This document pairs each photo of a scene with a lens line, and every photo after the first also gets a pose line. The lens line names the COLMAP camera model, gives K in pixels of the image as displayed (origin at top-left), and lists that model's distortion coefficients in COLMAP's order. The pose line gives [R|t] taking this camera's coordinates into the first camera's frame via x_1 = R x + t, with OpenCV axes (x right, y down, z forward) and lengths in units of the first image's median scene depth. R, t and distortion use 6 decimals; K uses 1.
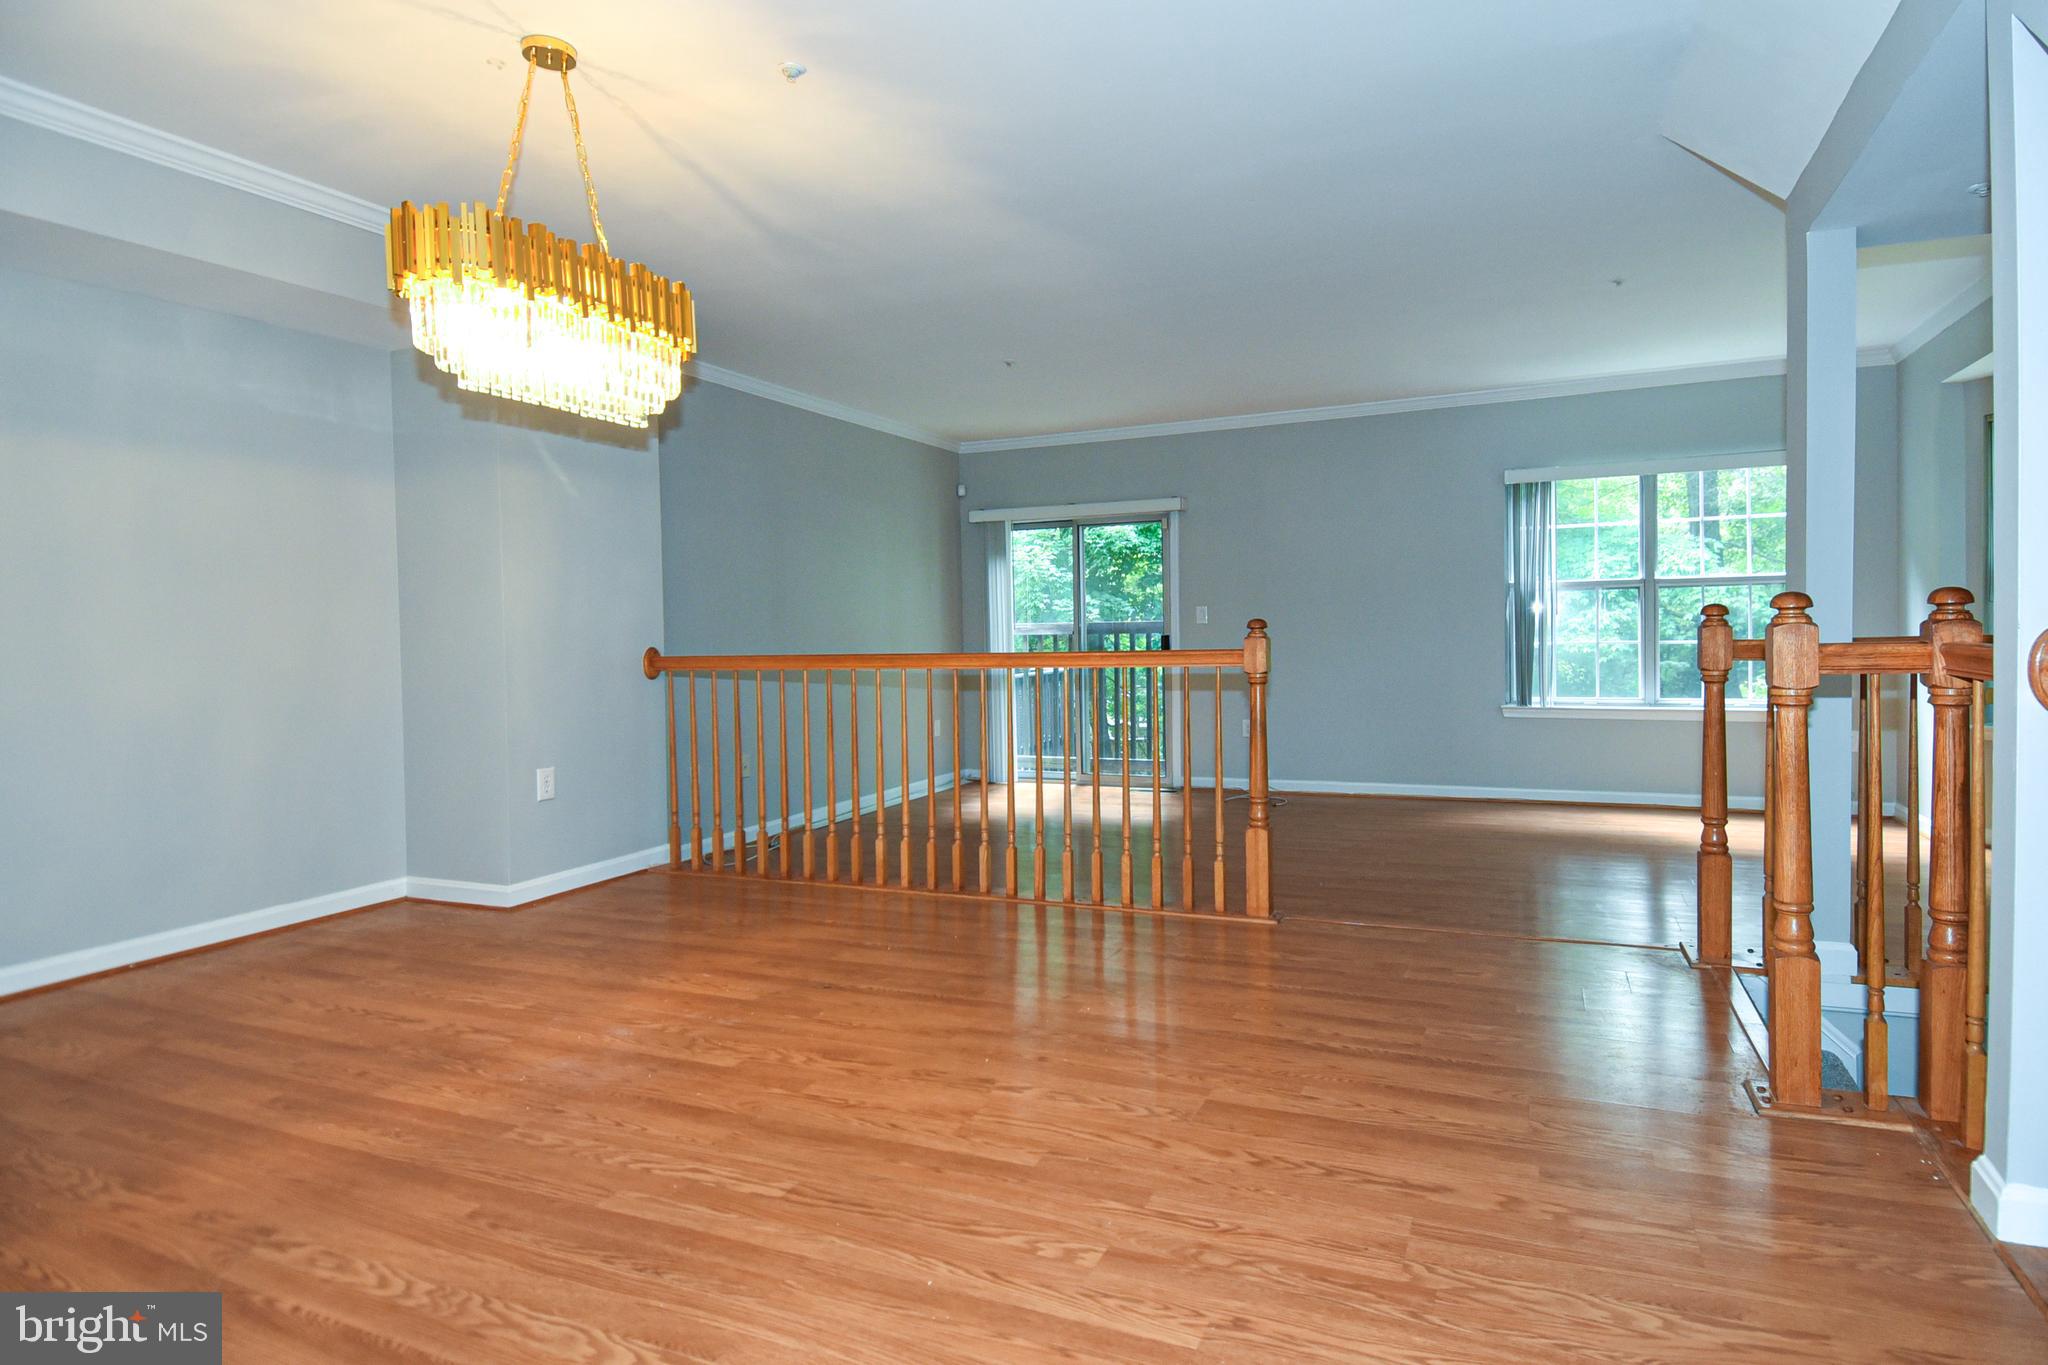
lens RADIAL K [[1139.1, 0, 1031.0], [0, 1139.1, 646.9], [0, 0, 1]] dist [0.072728, -0.080714]
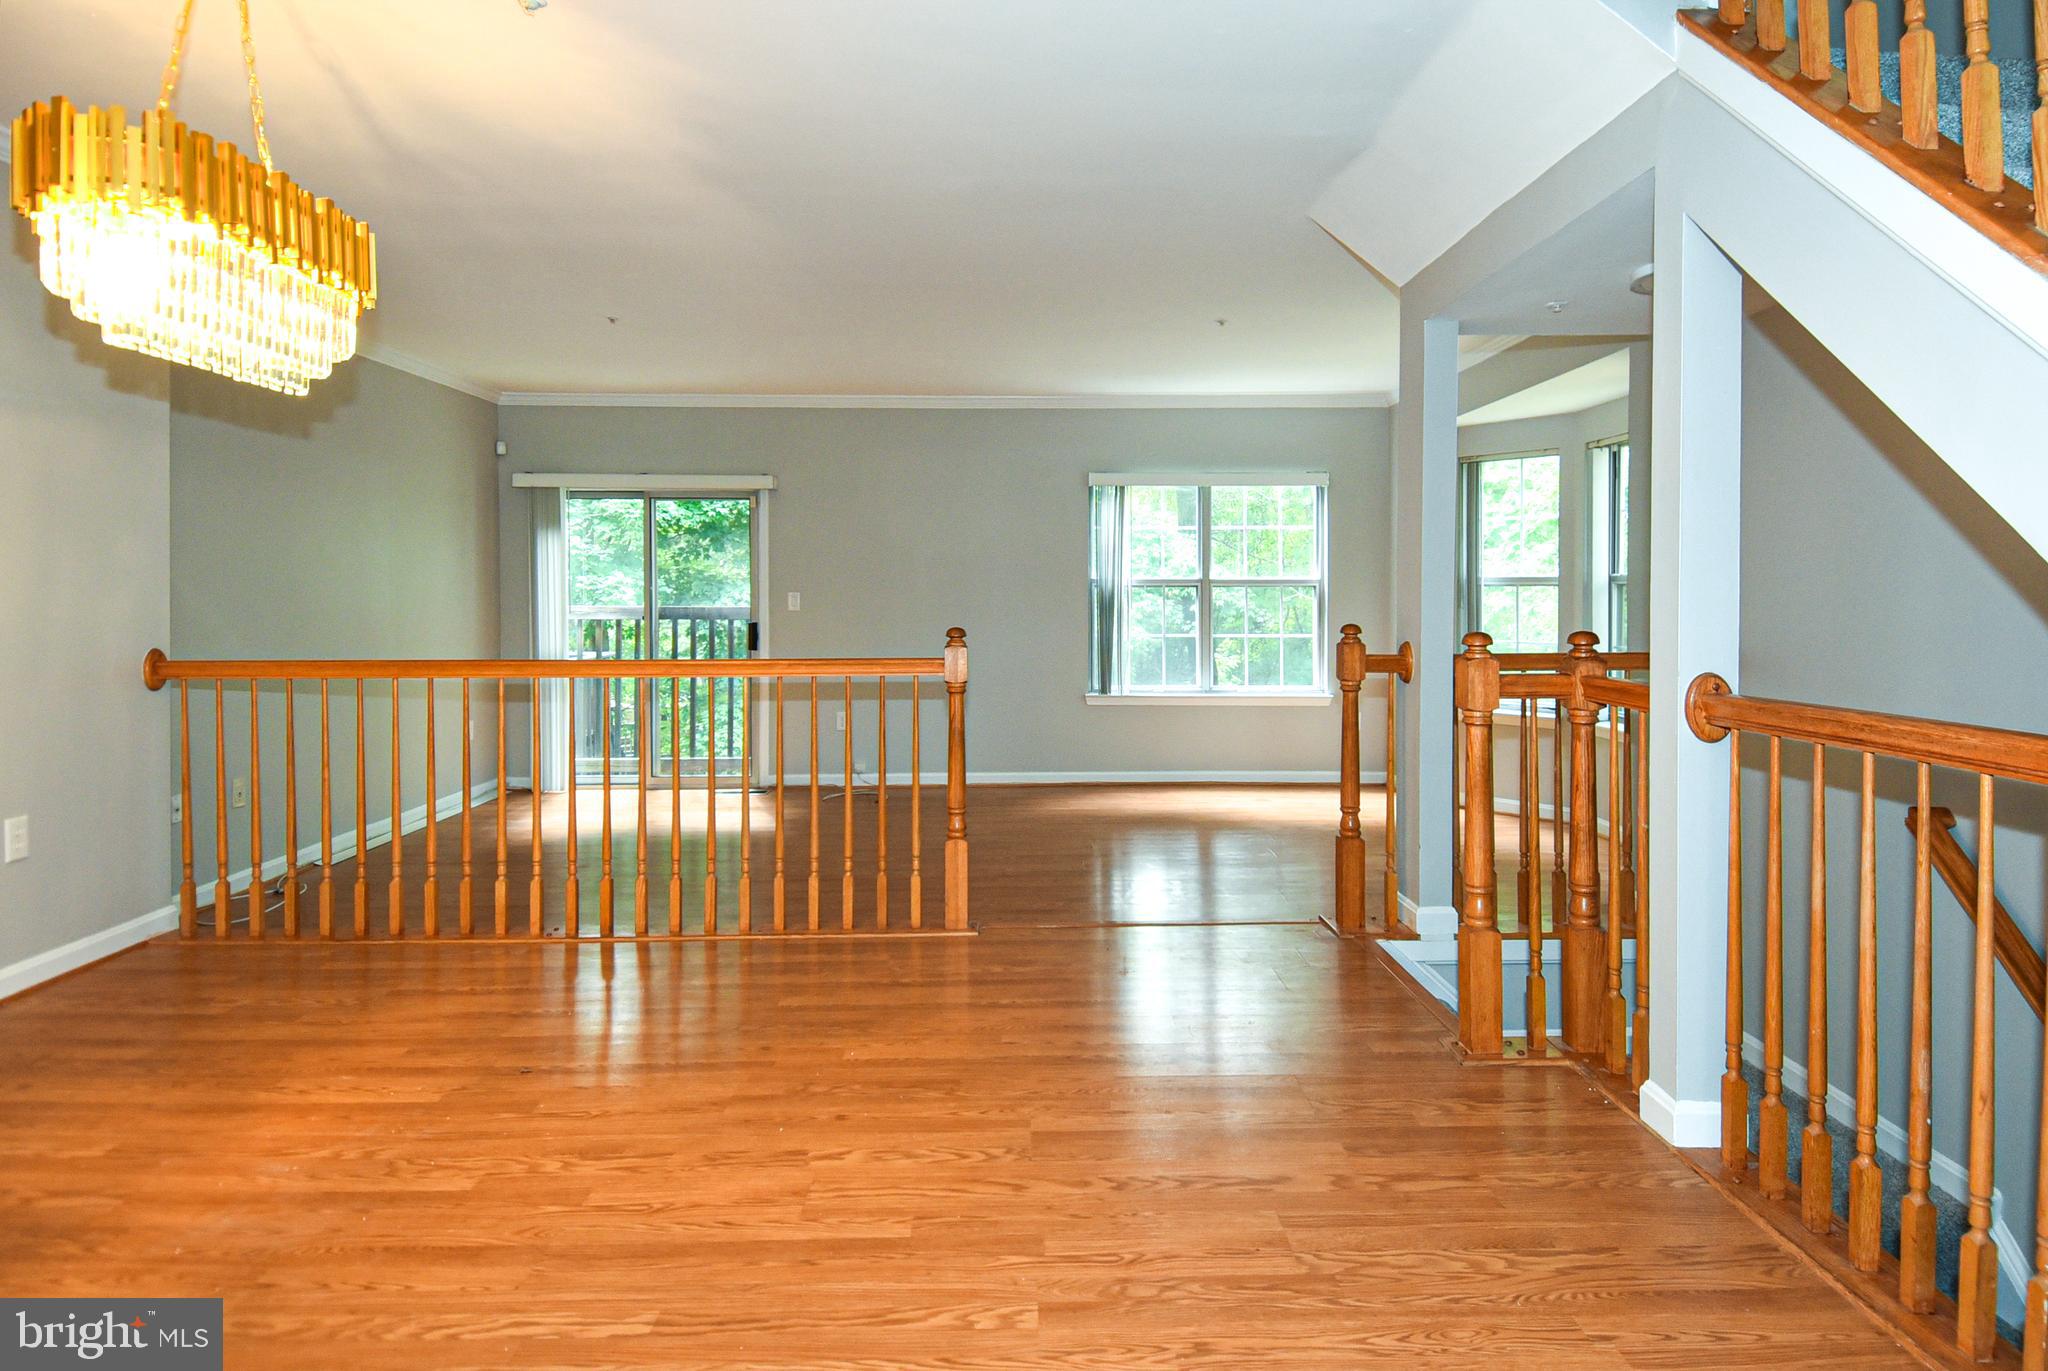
lens RADIAL K [[1209.8, 0, 1035.7], [0, 1209.8, 604.2], [0, 0, 1]] dist [0.055564, -0.064922]
pose [[0.902897, 0.015060, 0.429593, -0.229935], [-0.011661, 0.999876, -0.010544, -0.040971], [-0.429699, 0.004510, 0.902961, 0.028348]]
